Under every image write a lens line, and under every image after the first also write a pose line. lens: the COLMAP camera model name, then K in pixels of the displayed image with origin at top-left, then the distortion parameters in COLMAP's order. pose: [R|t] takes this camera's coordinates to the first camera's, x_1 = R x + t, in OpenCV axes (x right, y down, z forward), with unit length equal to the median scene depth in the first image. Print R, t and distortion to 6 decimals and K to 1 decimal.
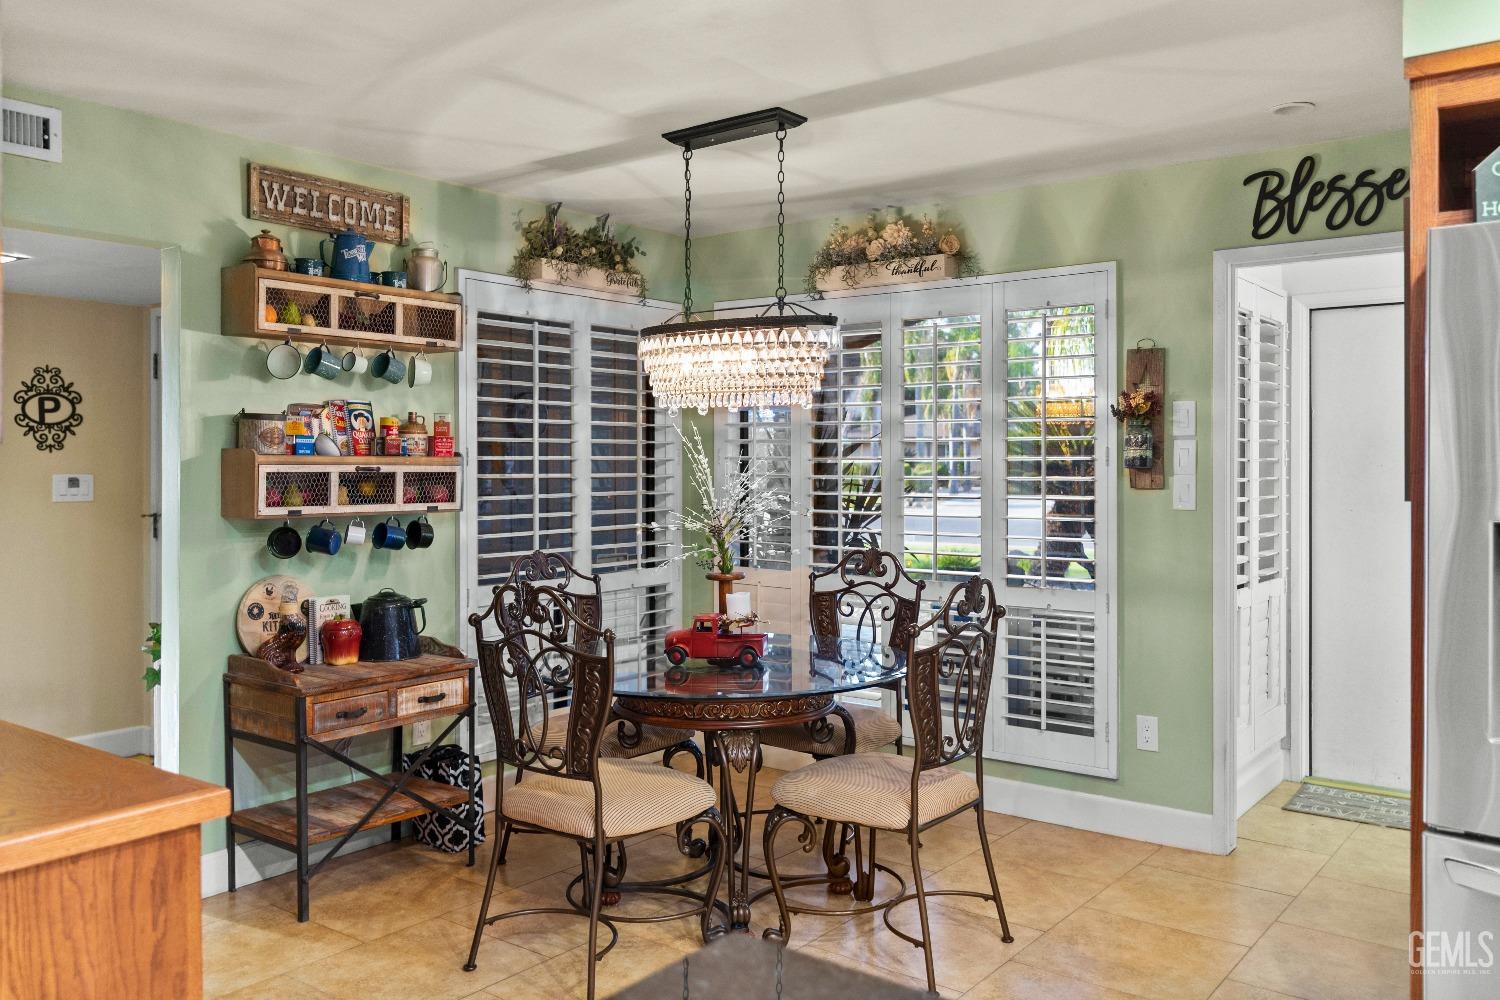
lens RADIAL K [[1191.7, 0, 763.9], [0, 1191.7, 463.0], [0, 0, 1]] dist [-0.017213, 0.016752]
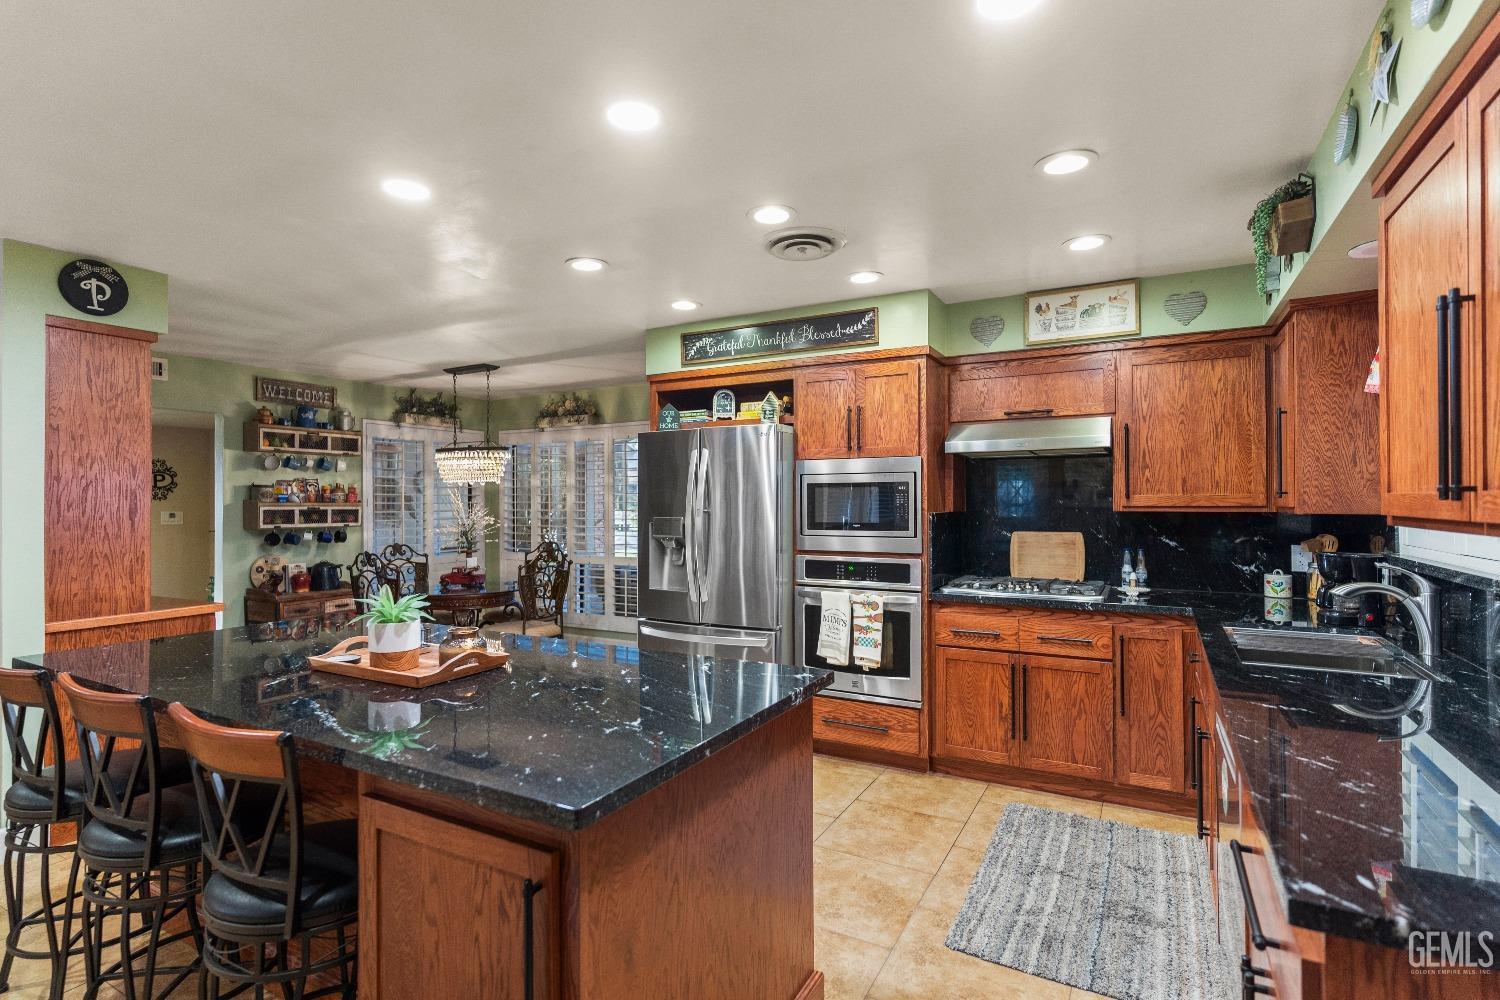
lens RADIAL K [[719.5, 0, 746.2], [0, 719.5, 497.4], [0, 0, 1]] dist [0.003376, -0.002498]
pose [[0.989169, -0.003756, 0.146732, 0.295576], [0.004761, 0.999968, -0.006498, -0.002797], [-0.146702, 0.007126, 0.989155, -0.513705]]
